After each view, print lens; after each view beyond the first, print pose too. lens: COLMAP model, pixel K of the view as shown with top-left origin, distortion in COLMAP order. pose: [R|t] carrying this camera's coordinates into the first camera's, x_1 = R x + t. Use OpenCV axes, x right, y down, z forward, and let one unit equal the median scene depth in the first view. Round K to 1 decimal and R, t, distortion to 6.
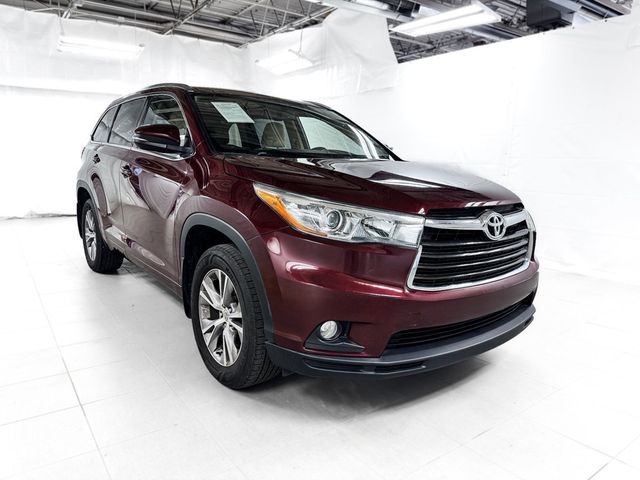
lens RADIAL K [[460.5, 0, 313.8], [0, 460.5, 241.6], [0, 0, 1]] dist [0.016511, -0.008576]
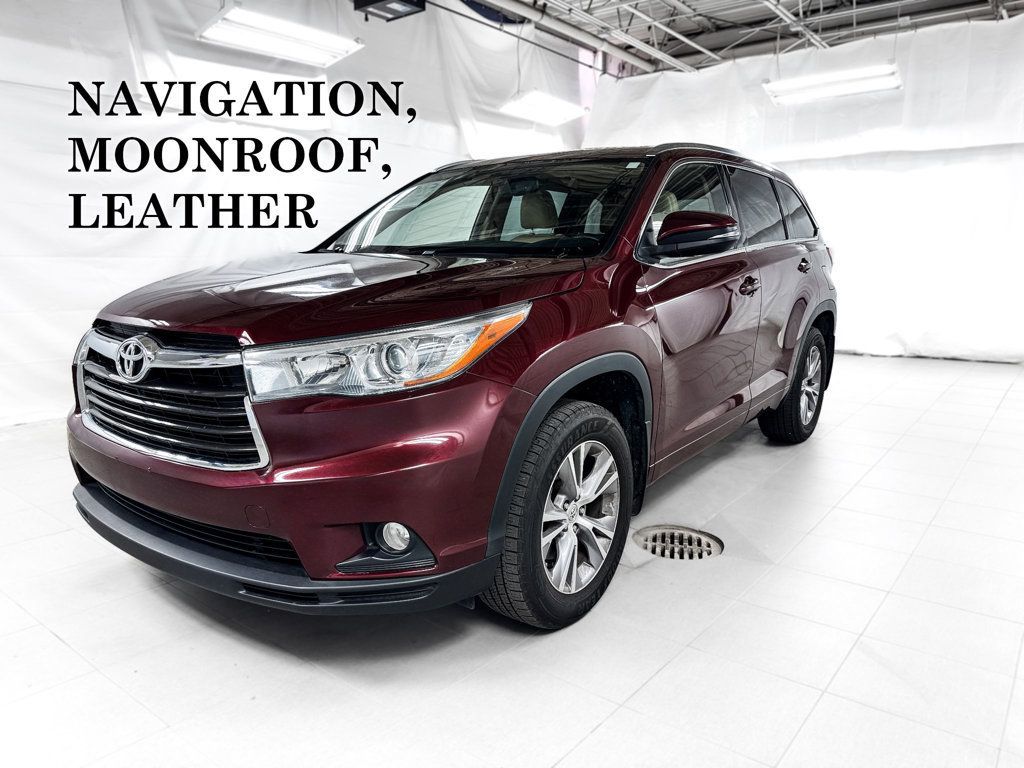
lens RADIAL K [[736.8, 0, 516.4], [0, 736.8, 388.5], [0, 0, 1]] dist [0.016511, -0.008576]
pose [[0.261549, 0.161136, -0.951645, 0.762885], [-0.174820, 0.977567, 0.117478, -0.103996], [0.949226, 0.135640, 0.283851, 0.630586]]
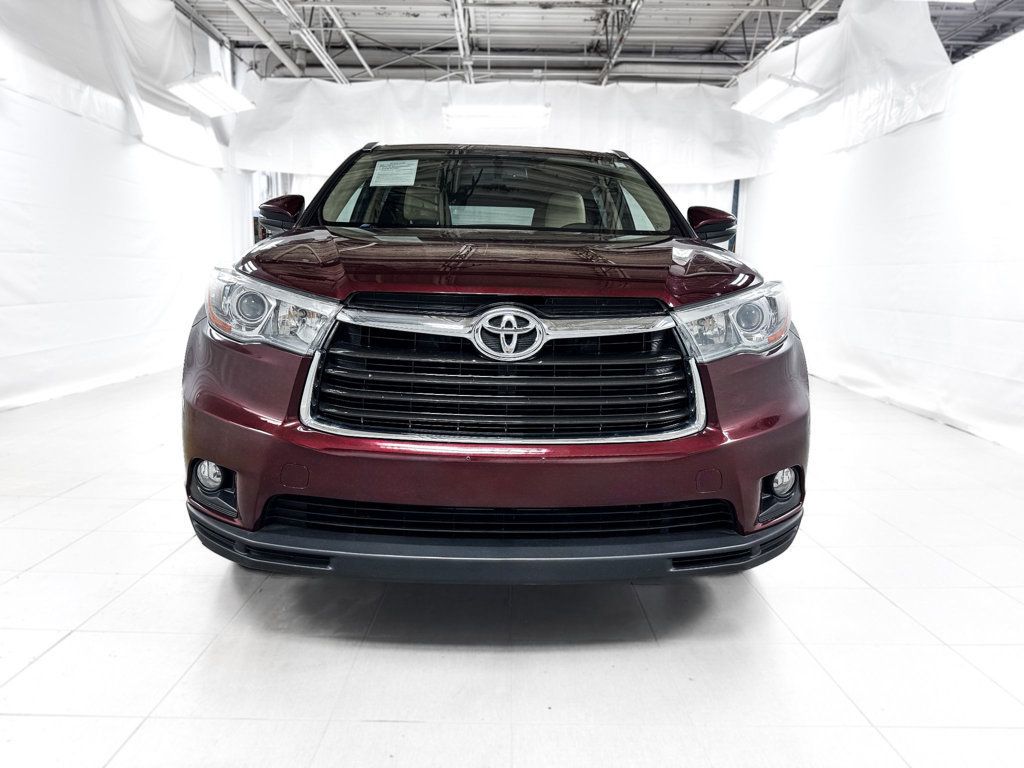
lens RADIAL K [[736.8, 0, 510.3], [0, 736.8, 374.5], [0, 0, 1]] dist [0.016511, -0.008576]
pose [[0.807093, 0.072592, -0.585945, 0.455955], [-0.105909, 0.994116, -0.022721, 0.015185], [0.580848, 0.080395, 0.810032, 0.181973]]
